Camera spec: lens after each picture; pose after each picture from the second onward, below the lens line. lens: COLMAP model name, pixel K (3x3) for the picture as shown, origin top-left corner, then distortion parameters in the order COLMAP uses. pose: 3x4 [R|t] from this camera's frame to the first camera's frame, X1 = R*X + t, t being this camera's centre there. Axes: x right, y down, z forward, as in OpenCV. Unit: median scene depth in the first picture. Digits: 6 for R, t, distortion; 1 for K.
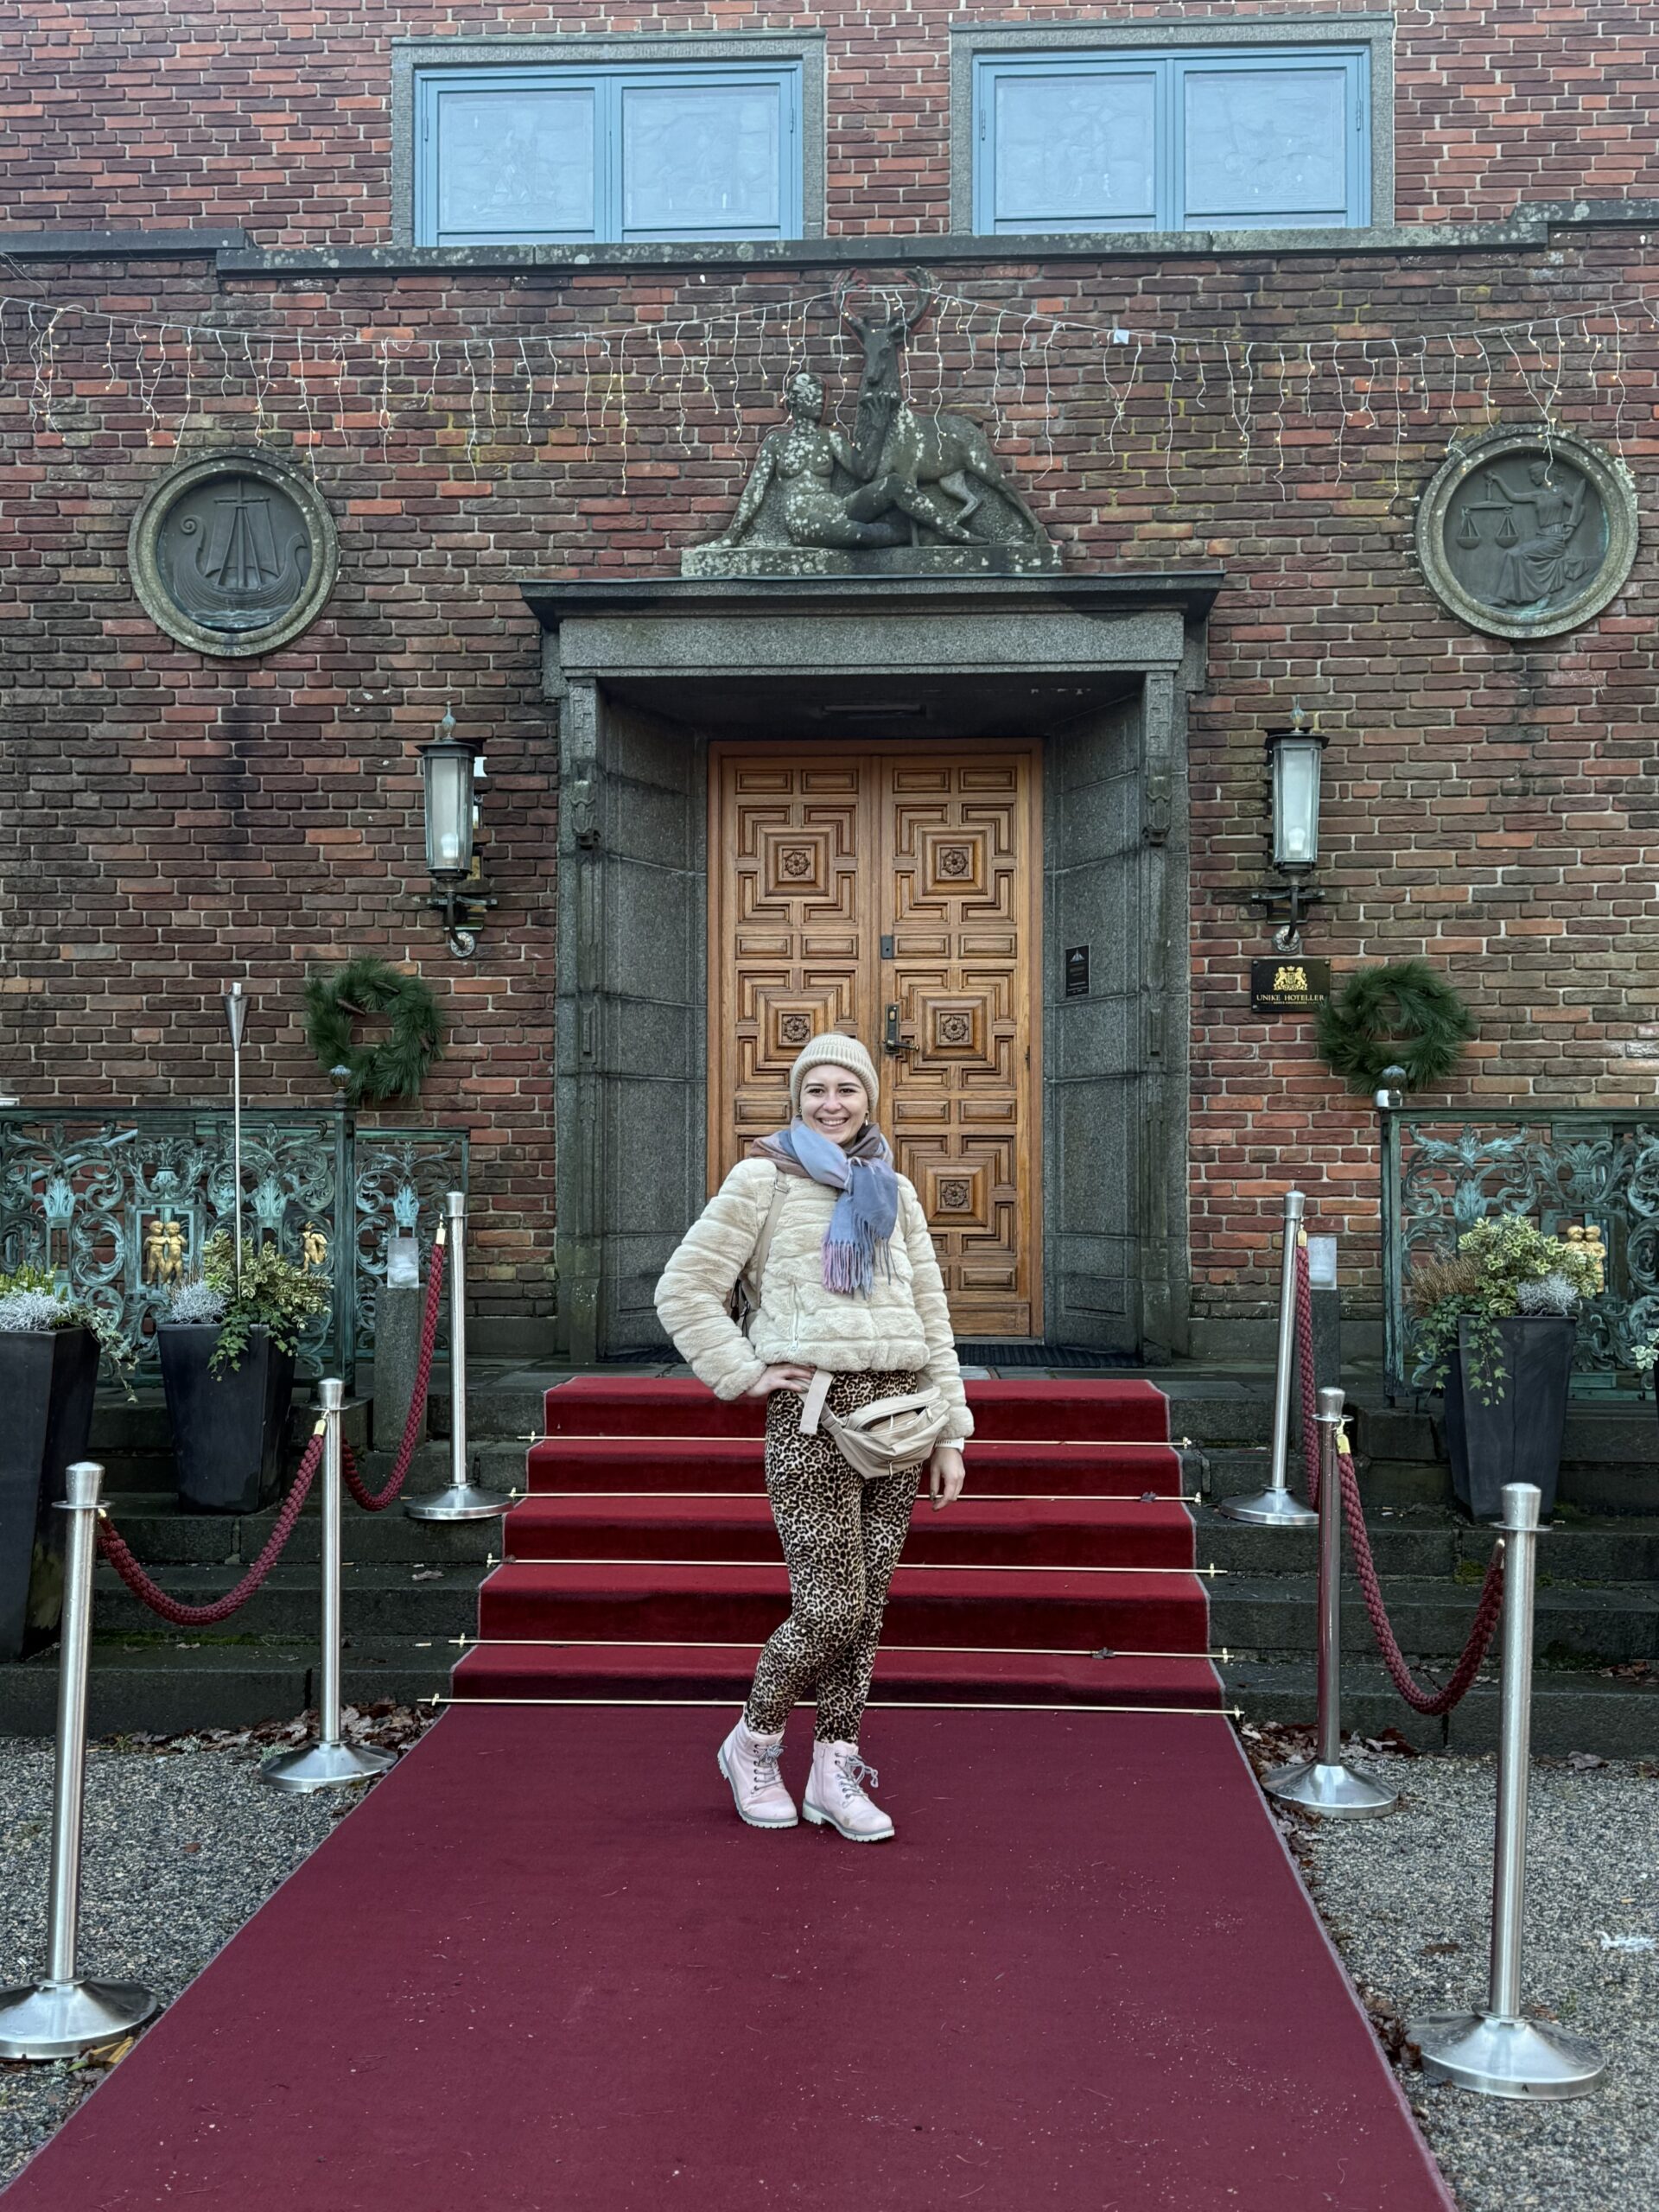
lens RADIAL K [[2282.4, 0, 829.5], [0, 2282.4, 1106.0], [0, 0, 1]] dist [0.264433, -0.552612]
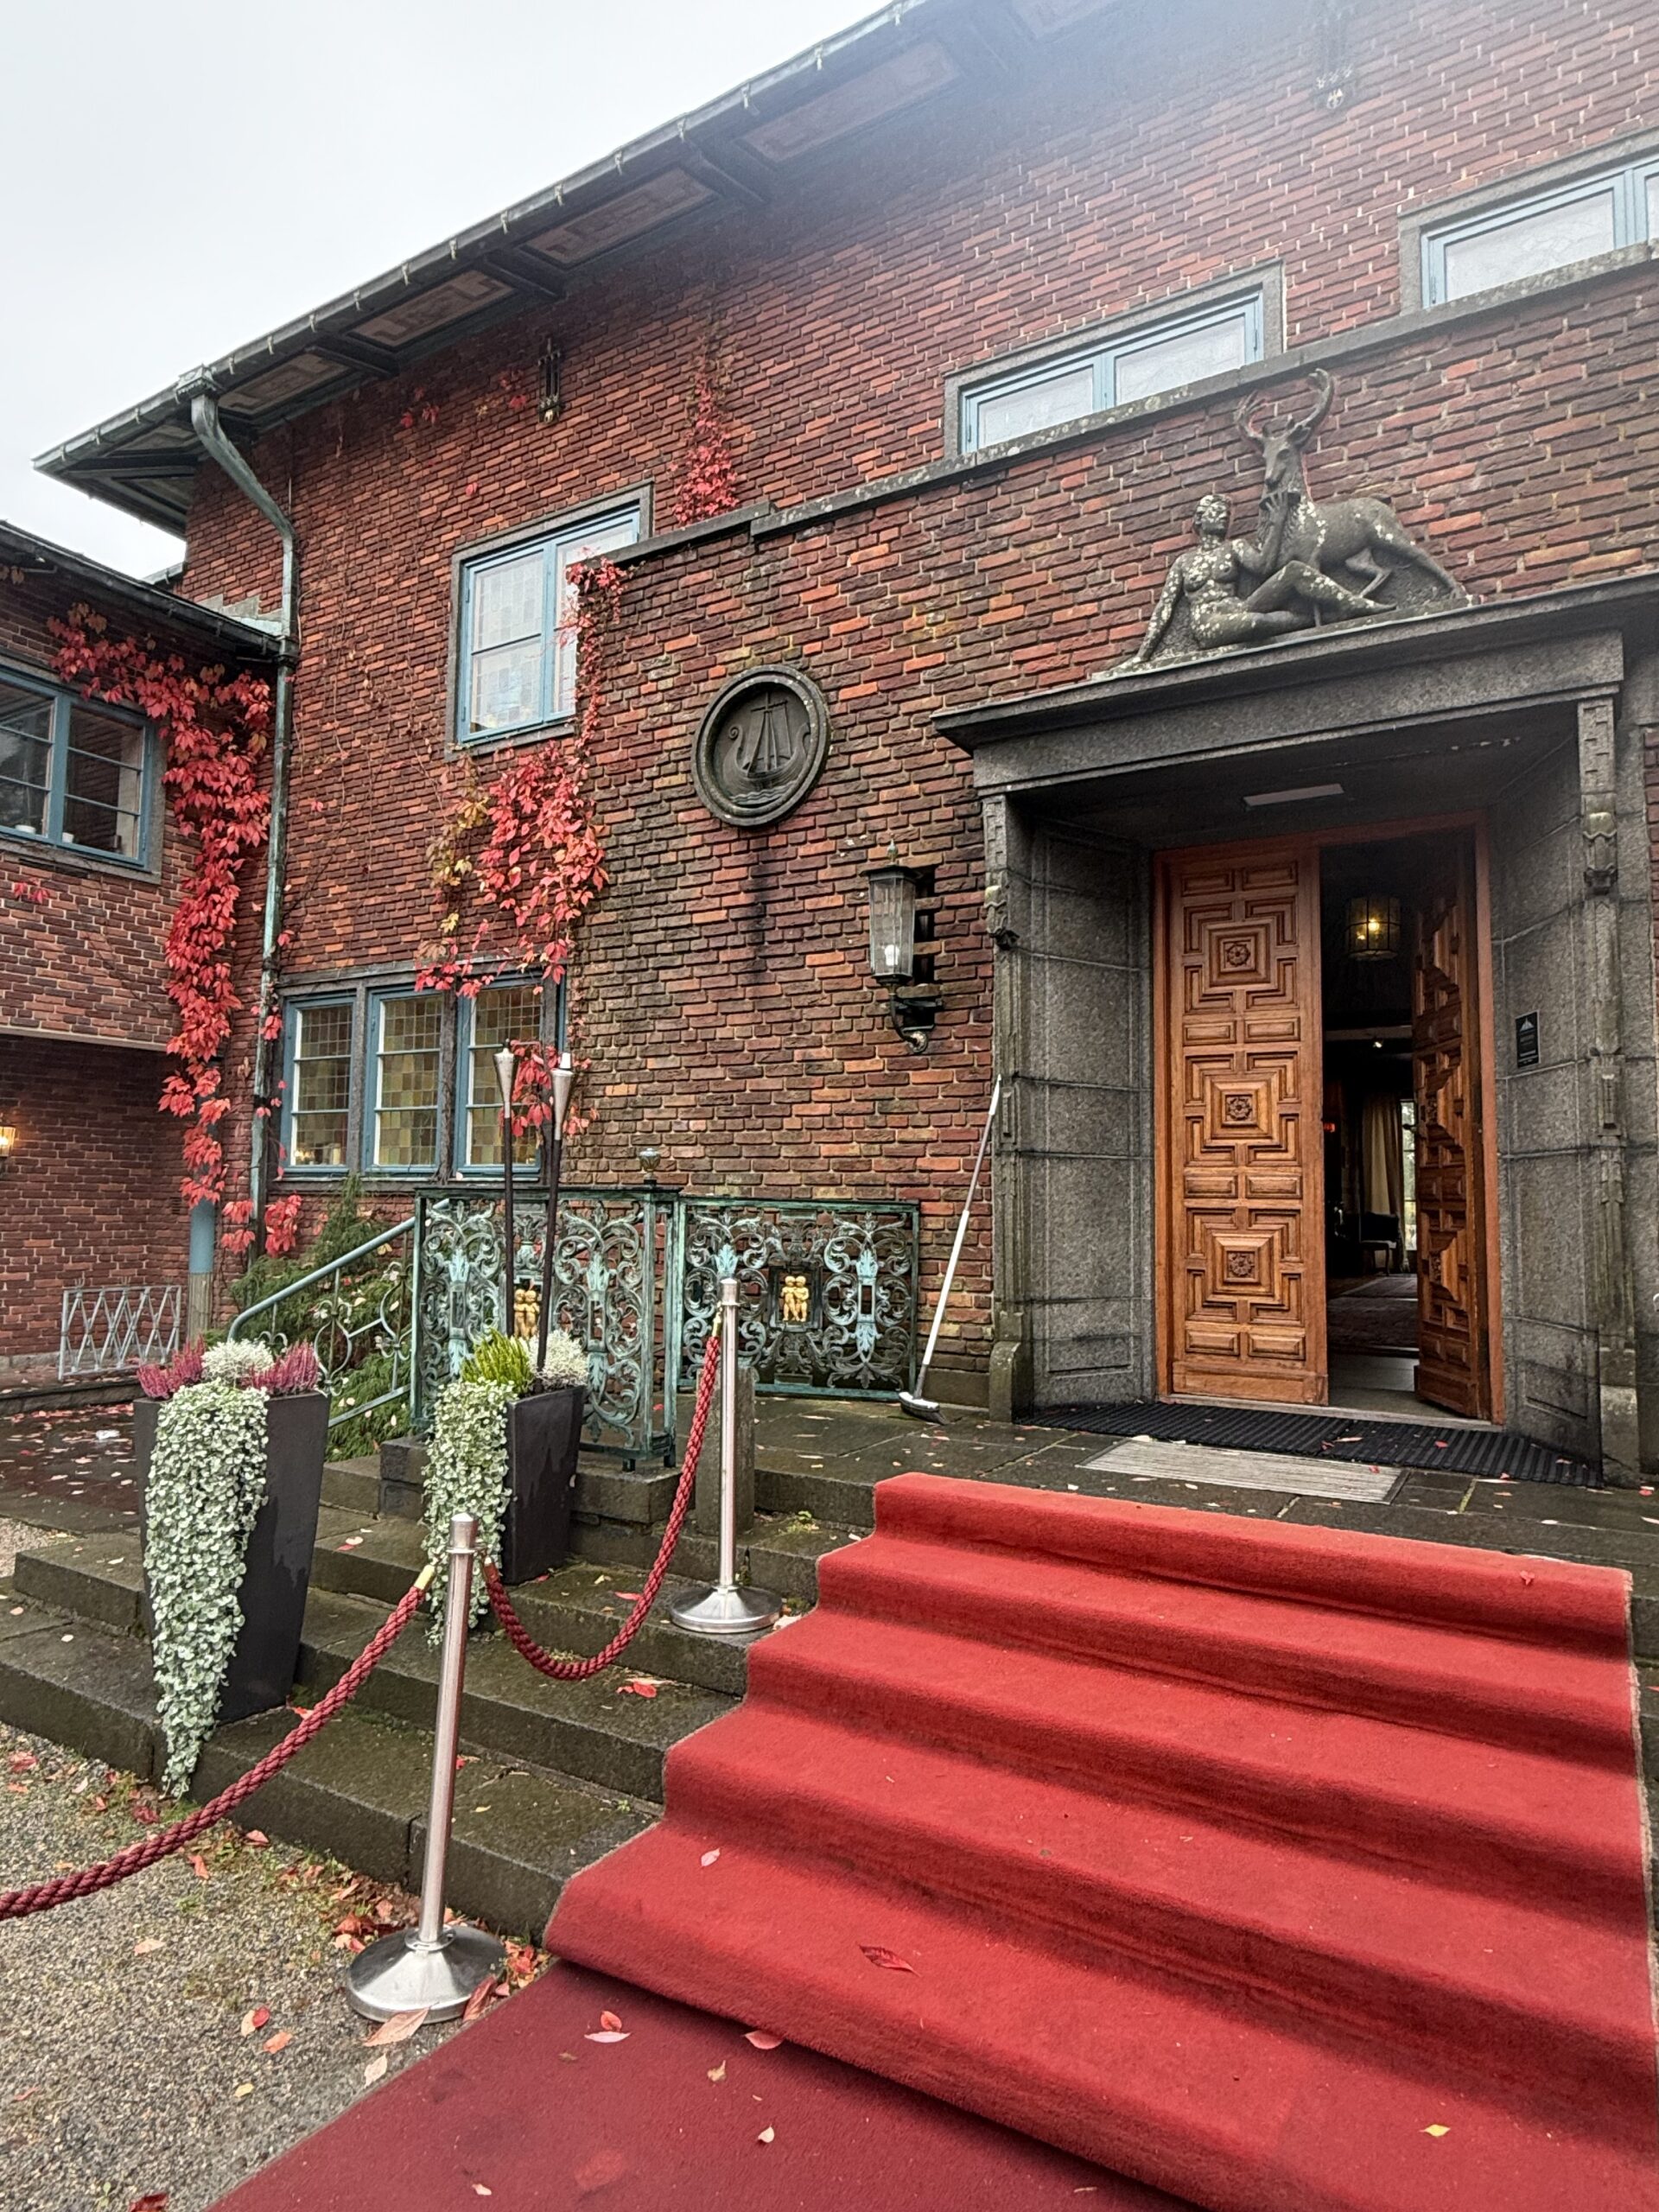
lens RADIAL K [[1301.7, 0, 829.5], [0, 1301.7, 1106.0], [0, 0, 1]] dist [-0.001657, 0.001640]
pose [[0.883200, -0.024030, -0.468381, 0.107053], [0.001482, 0.998825, -0.048449, -0.006304], [0.468995, 0.042096, 0.882197, 0.400204]]
